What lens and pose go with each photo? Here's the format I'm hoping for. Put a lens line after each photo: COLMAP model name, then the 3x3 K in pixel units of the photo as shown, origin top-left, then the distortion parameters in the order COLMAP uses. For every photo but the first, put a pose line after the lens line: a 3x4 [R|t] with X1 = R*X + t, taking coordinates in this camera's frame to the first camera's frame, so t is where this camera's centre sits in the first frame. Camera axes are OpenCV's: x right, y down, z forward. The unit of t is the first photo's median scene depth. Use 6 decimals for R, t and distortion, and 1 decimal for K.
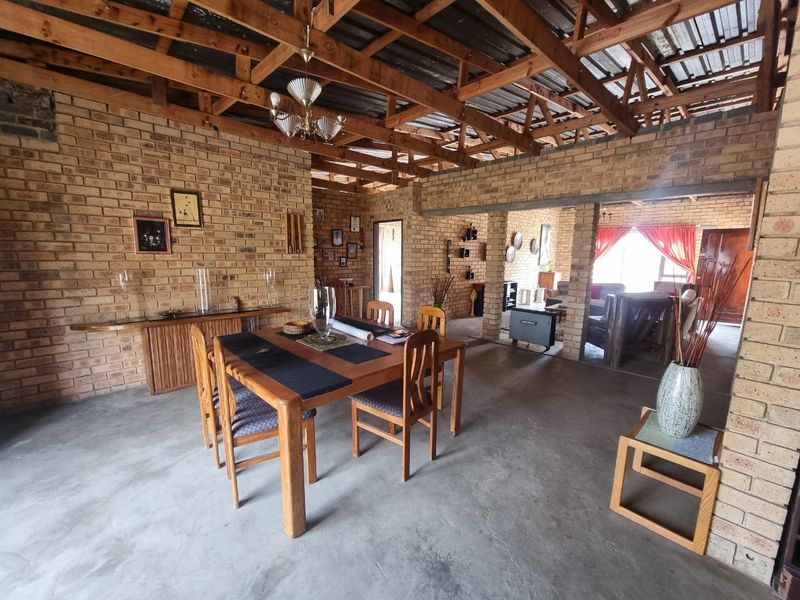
lens RADIAL K [[329.0, 0, 399.5], [0, 329.0, 301.6], [0, 0, 1]] dist [-0.003850, -0.000724]
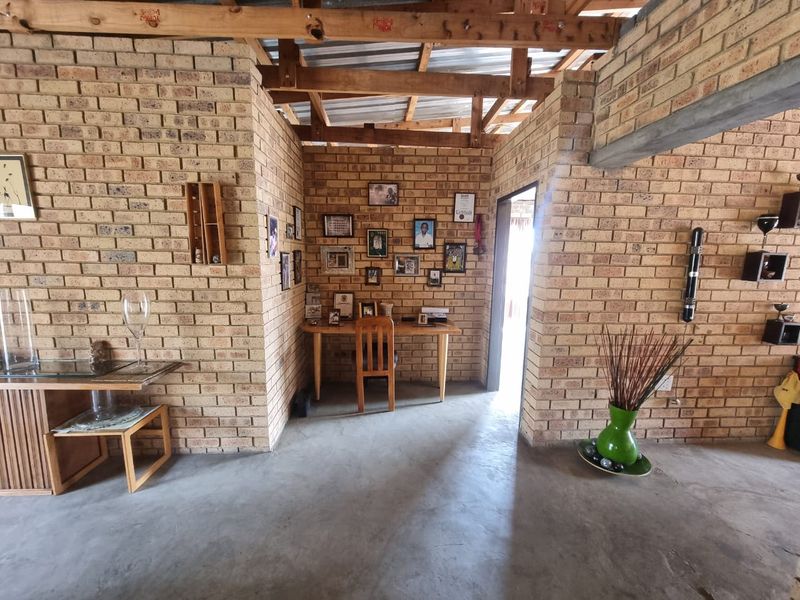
lens RADIAL K [[329.0, 0, 398.7], [0, 329.0, 304.6], [0, 0, 1]] dist [-0.003850, -0.000724]
pose [[0.759054, 0.097707, -0.643654, 0.150463], [-0.101886, 0.994320, 0.030785, -0.091363], [0.643005, 0.042211, 0.764698, 0.568956]]
